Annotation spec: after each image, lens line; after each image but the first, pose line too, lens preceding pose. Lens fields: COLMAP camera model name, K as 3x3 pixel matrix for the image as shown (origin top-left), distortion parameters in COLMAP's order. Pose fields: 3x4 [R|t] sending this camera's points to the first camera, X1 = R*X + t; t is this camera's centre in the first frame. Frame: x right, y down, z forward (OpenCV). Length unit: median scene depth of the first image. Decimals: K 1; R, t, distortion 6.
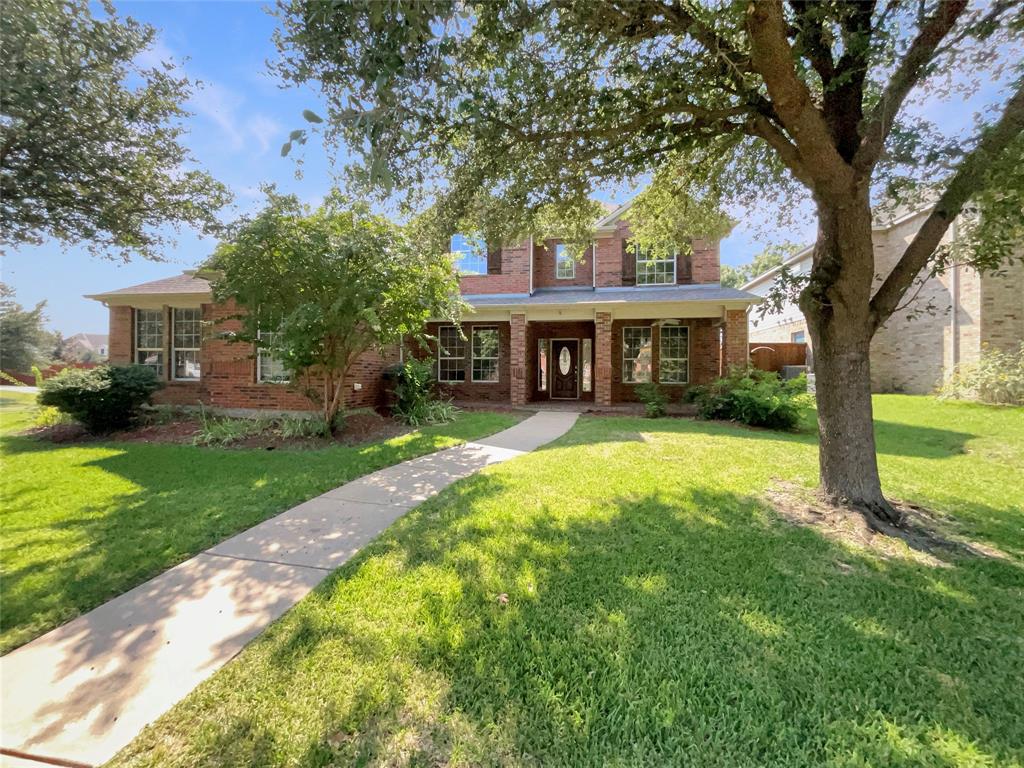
lens RADIAL K [[439.4, 0, 523.4], [0, 439.4, 371.9], [0, 0, 1]] dist [0.000884, 0.000330]
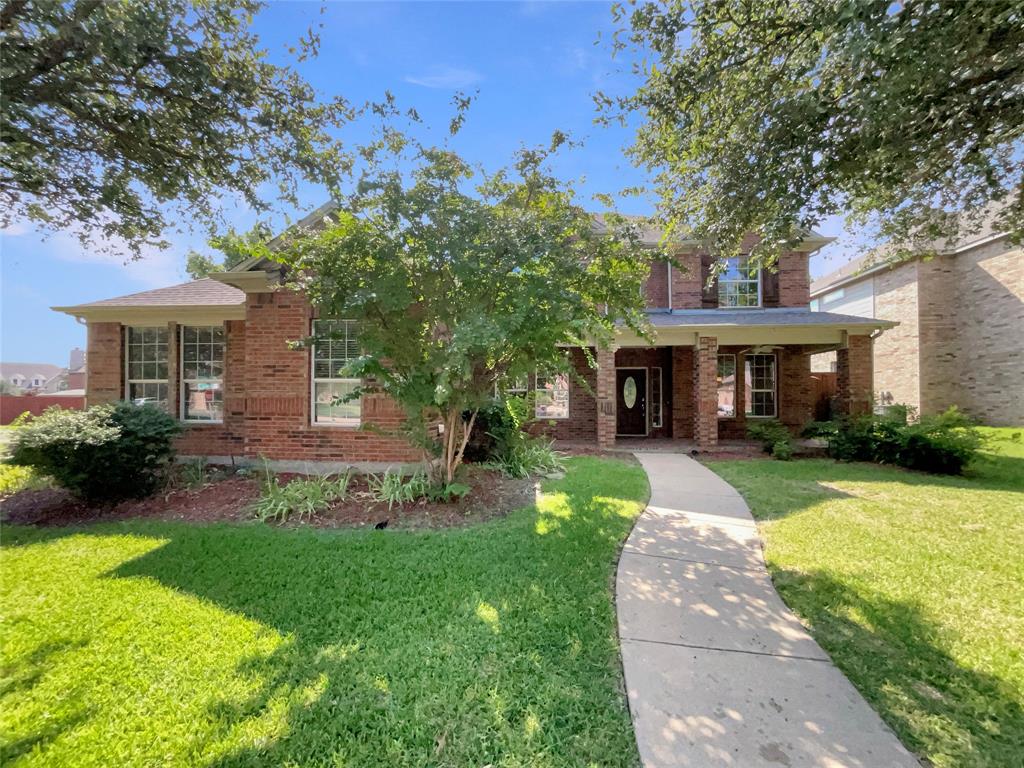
lens RADIAL K [[431.5, 0, 510.8], [0, 431.5, 400.6], [0, 0, 1]] dist [-0.000757, -0.000232]
pose [[0.994884, -0.006711, 0.100796, -0.428496], [0.006755, 0.999977, -0.000099, -0.019249], [-0.100793, 0.000780, 0.994907, 0.291408]]
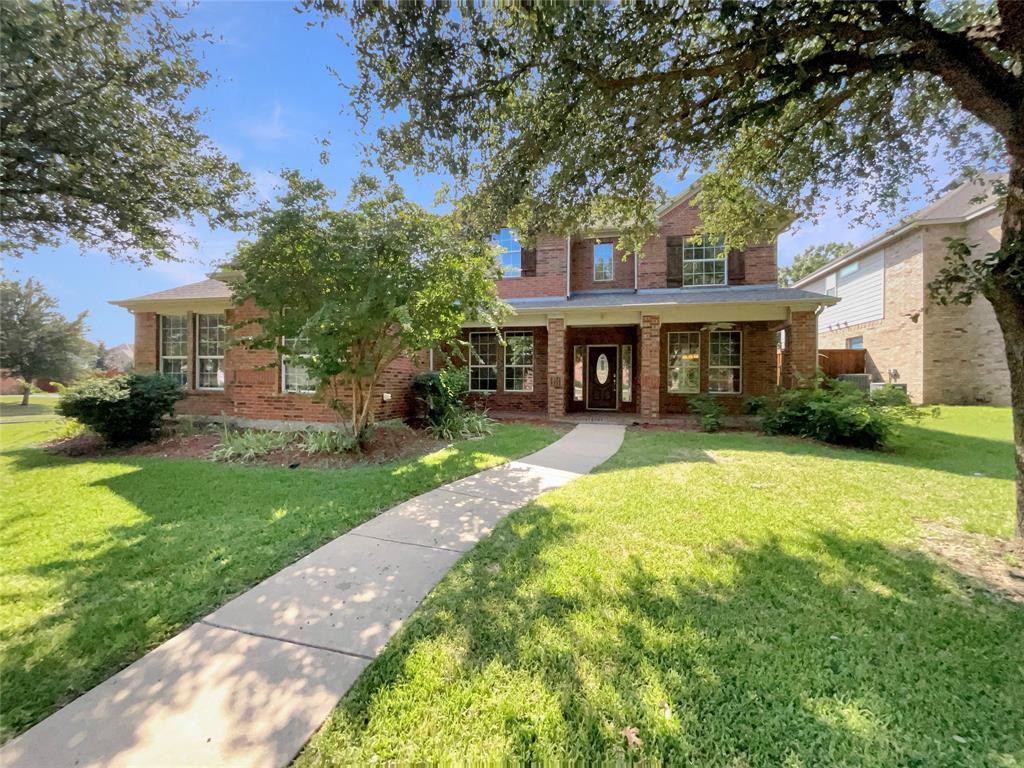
lens RADIAL K [[430.3, 0, 518.8], [0, 430.3, 382.5], [0, 0, 1]] dist [-0.001717, -0.000340]
pose [[0.998630, 0.000727, -0.052329, -0.065986], [-0.000416, 0.999982, 0.005947, -0.002453], [0.052332, -0.005917, 0.998612, 0.137073]]
